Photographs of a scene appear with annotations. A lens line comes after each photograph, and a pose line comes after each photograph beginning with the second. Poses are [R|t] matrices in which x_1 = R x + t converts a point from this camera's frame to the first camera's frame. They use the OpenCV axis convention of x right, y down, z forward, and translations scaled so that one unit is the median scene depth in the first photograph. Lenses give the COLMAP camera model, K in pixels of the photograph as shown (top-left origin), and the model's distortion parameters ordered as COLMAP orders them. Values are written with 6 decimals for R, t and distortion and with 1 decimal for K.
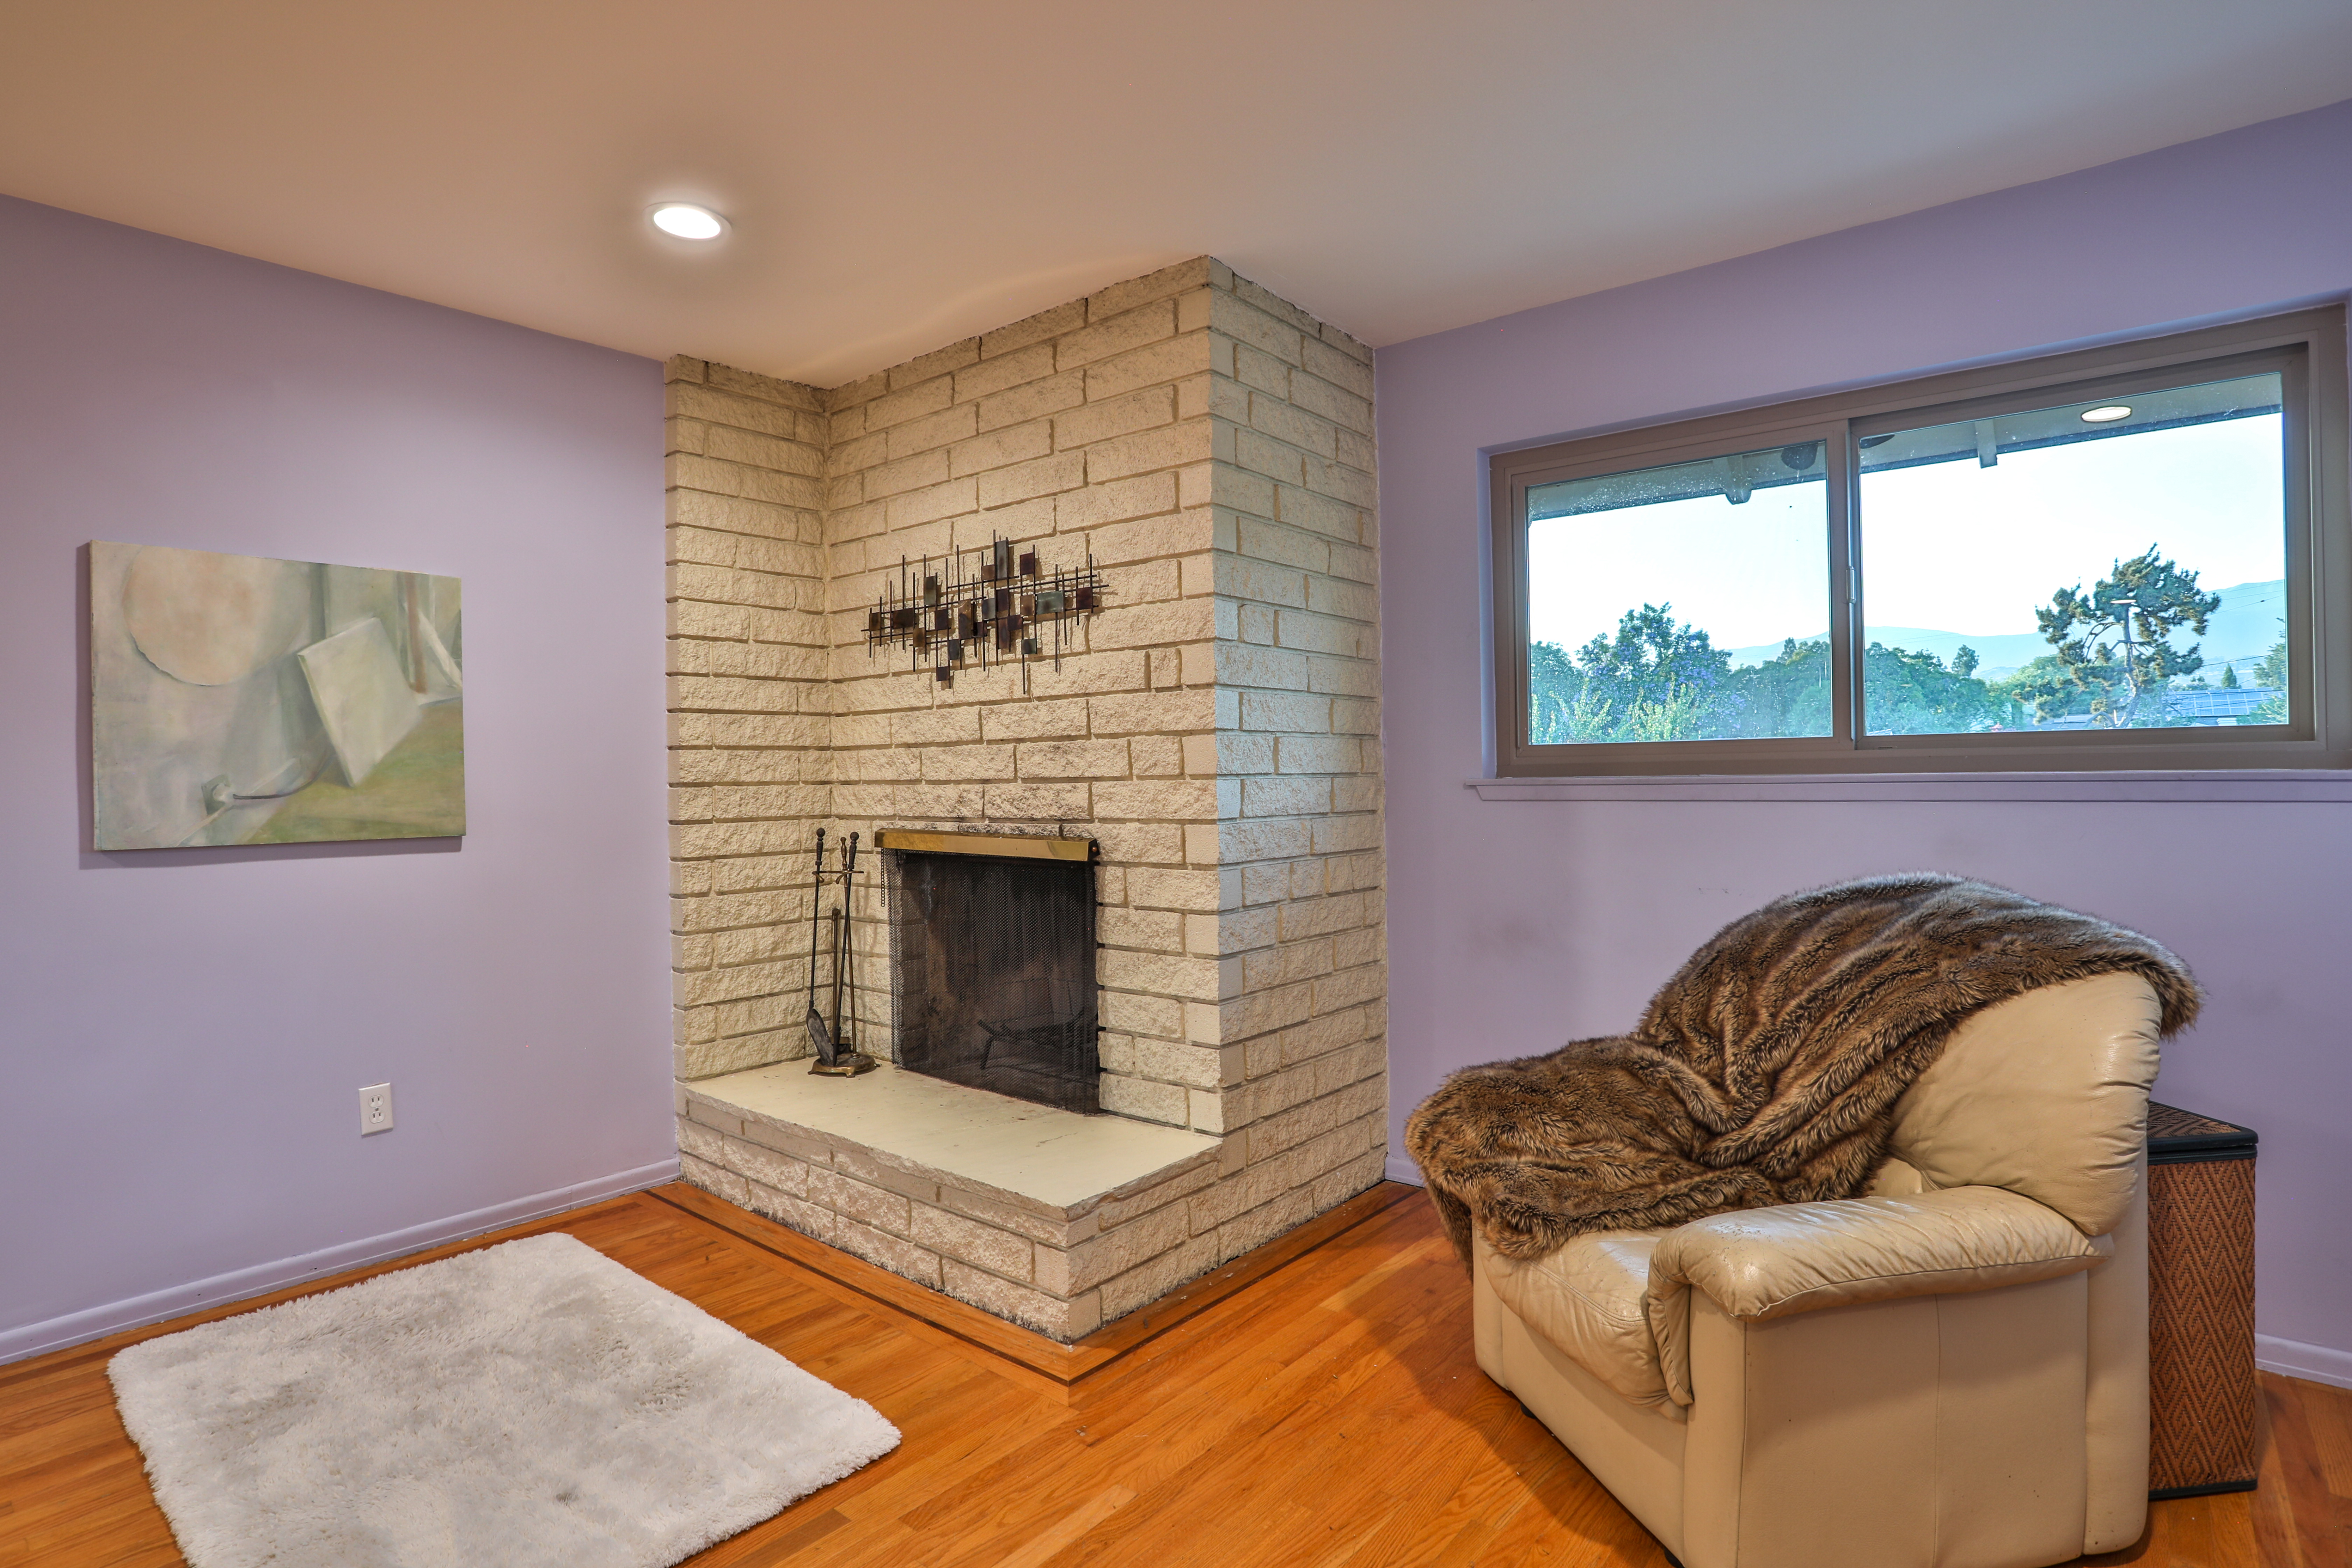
lens RADIAL K [[1208.2, 0, 1167.2], [0, 1208.2, 783.4], [0, 0, 1]] dist [-0.087026, 0.042046]
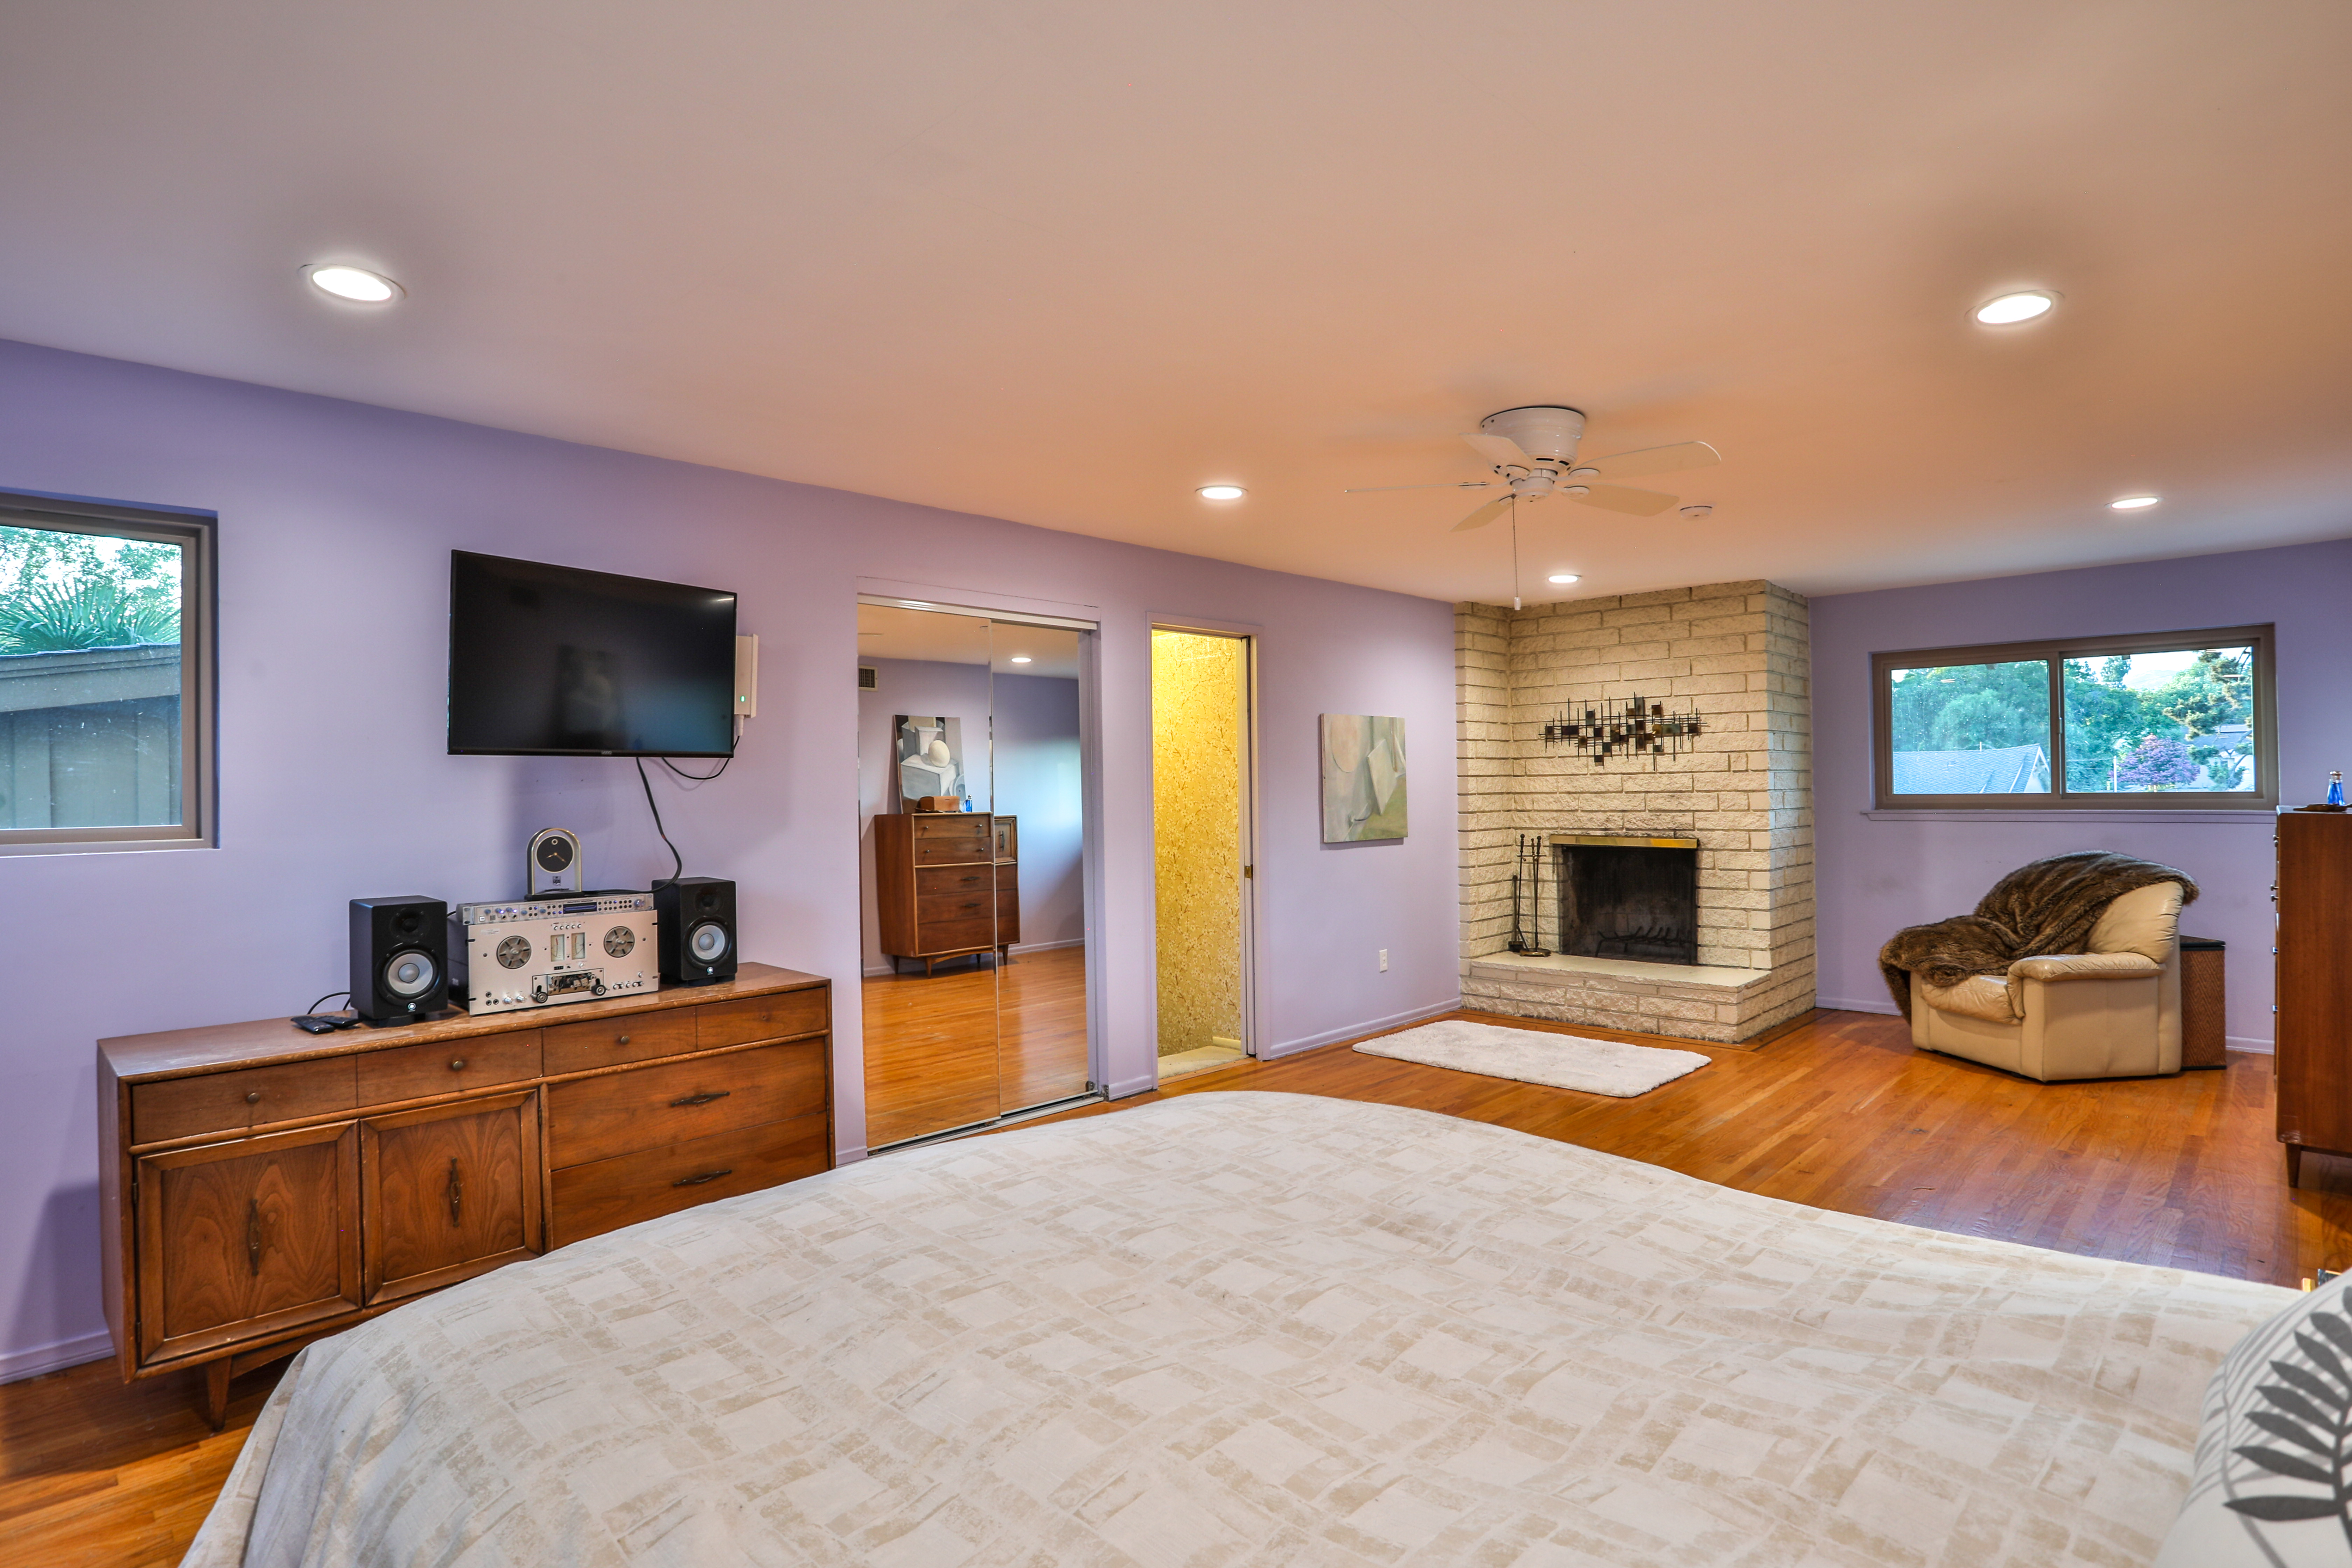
lens RADIAL K [[1209.8, 0, 1169.8], [0, 1209.8, 780.5], [0, 0, 1]] dist [-0.074290, 0.034662]
pose [[0.996567, -0.001017, -0.082784, -0.865418], [0.000212, 0.999953, -0.009739, -0.039353], [0.082790, 0.009688, 0.996520, -1.279139]]
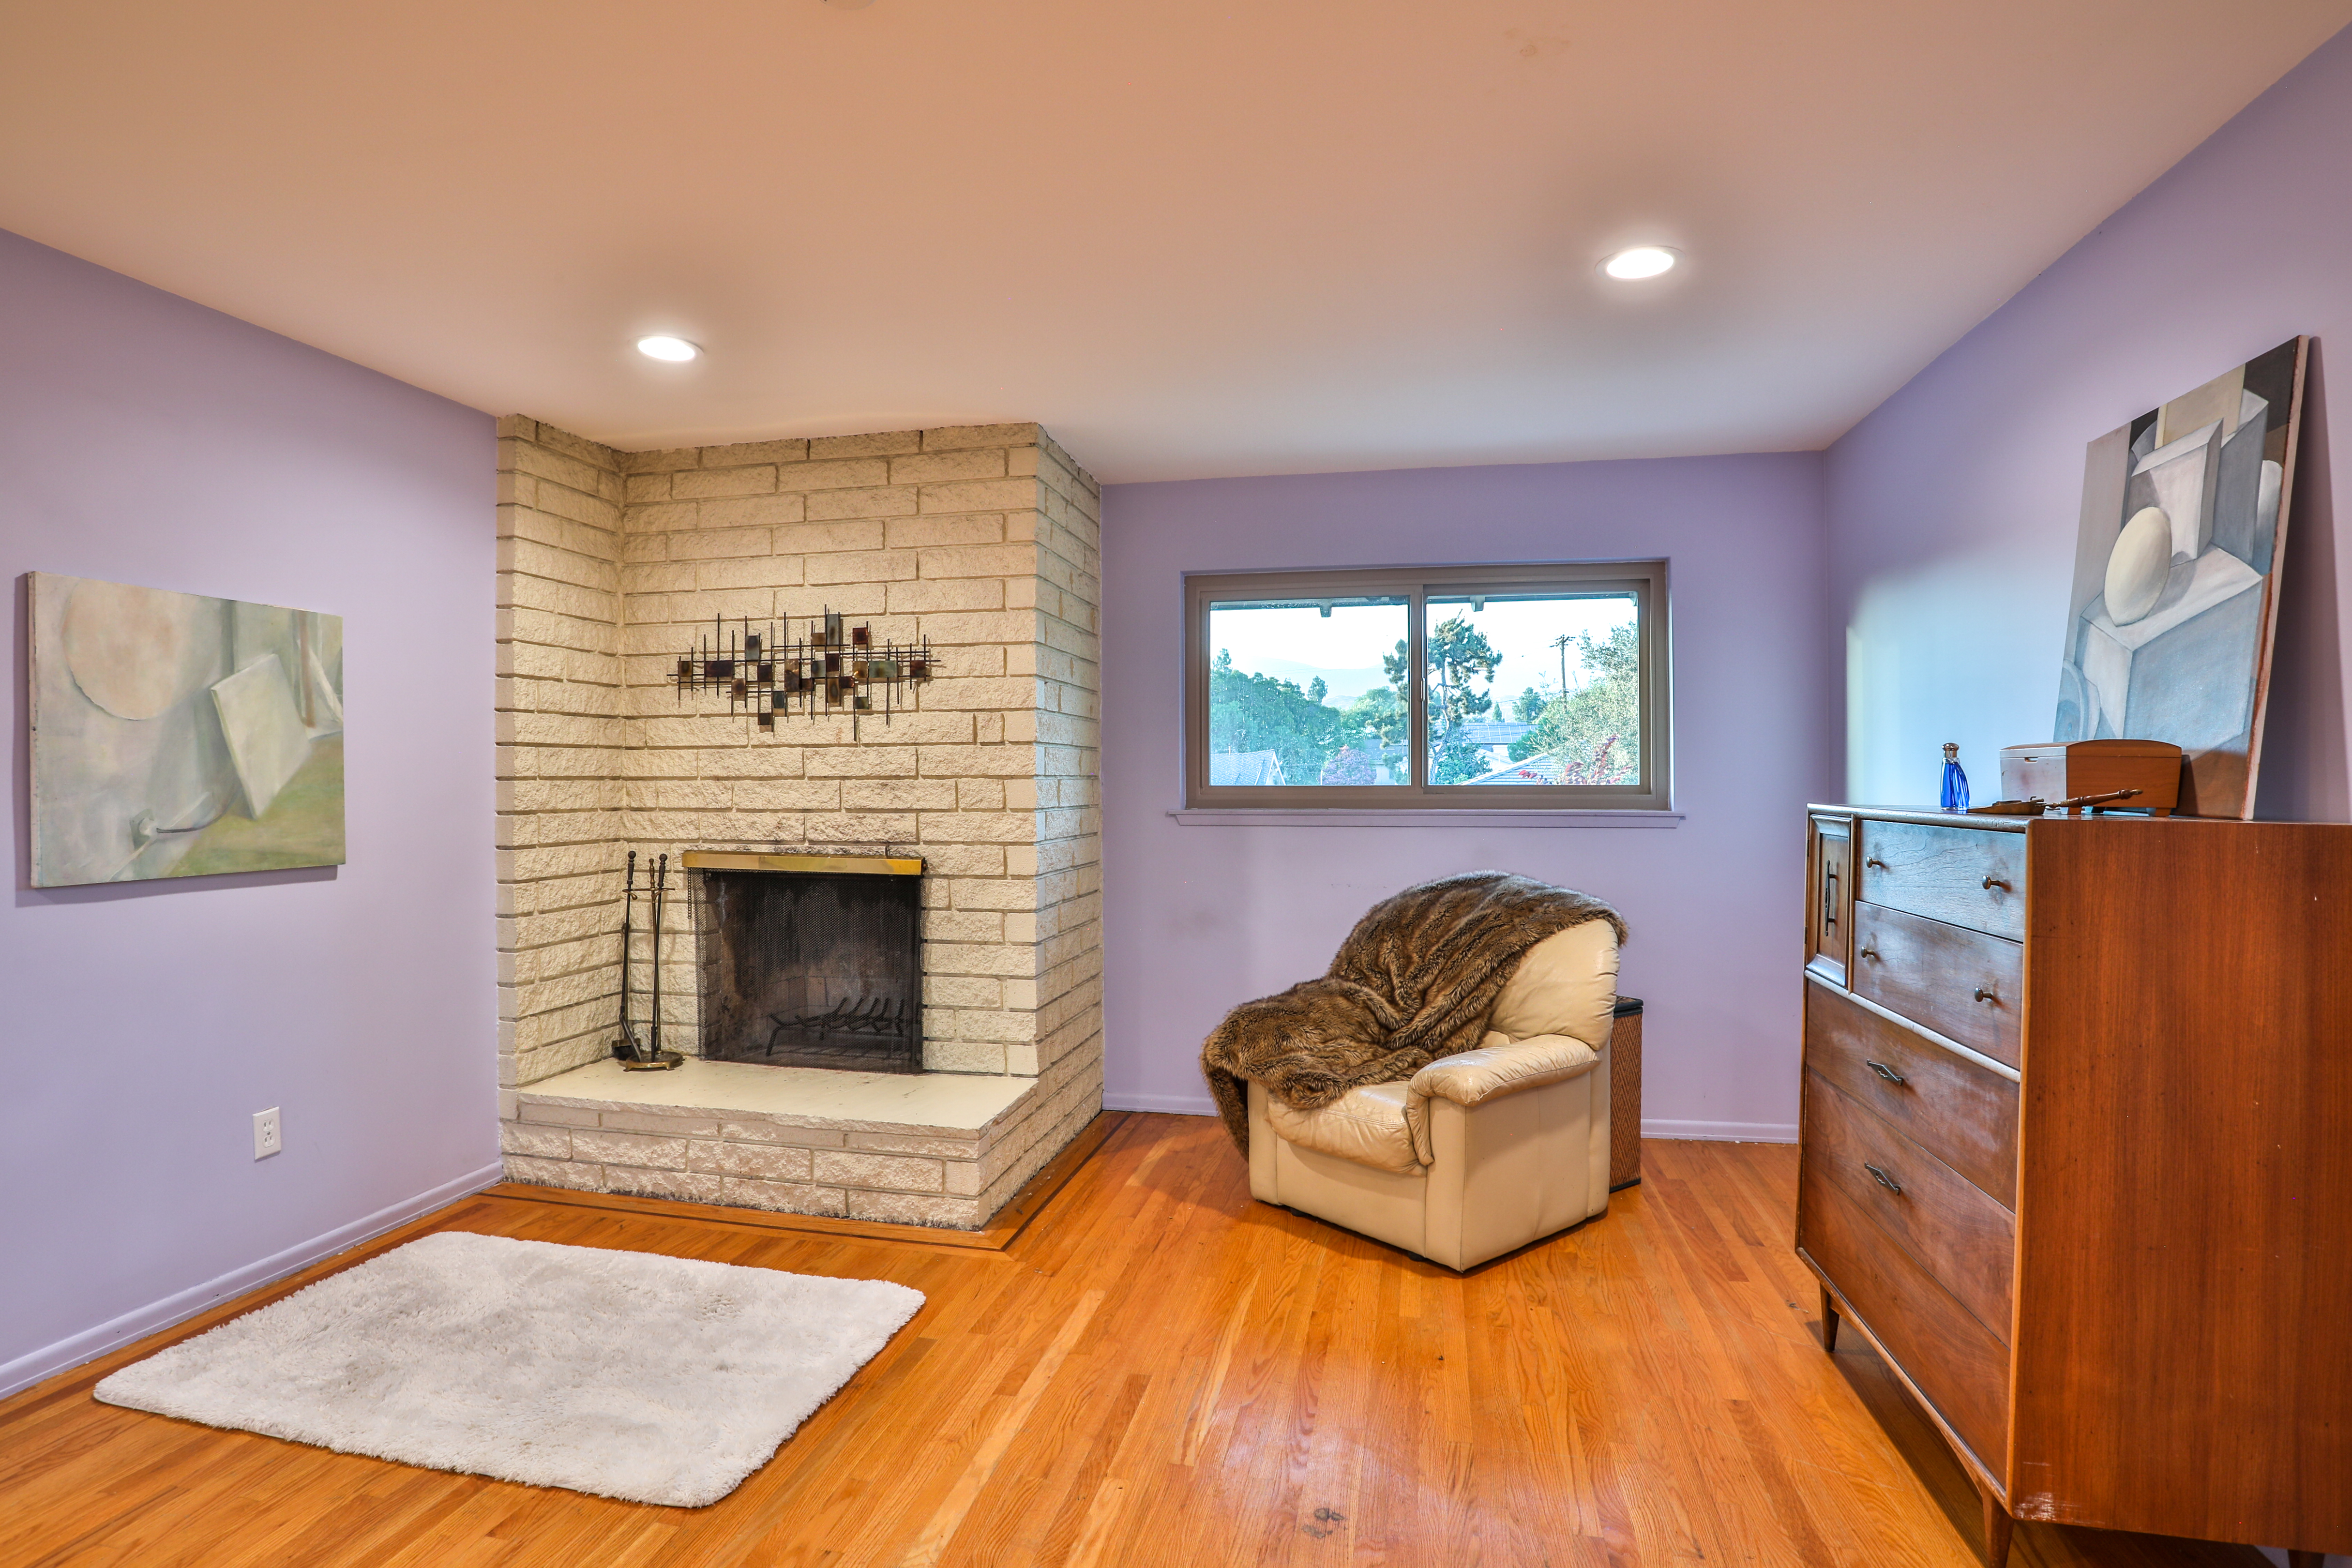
lens RADIAL K [[1208.2, 0, 1167.2], [0, 1208.2, 783.4], [0, 0, 1]] dist [-0.087026, 0.042046]
pose [[0.887698, 0.010905, 0.460297, -0.435200], [-0.008316, 0.999936, -0.007653, -0.025738], [-0.460351, 0.002965, 0.887732, -0.259898]]
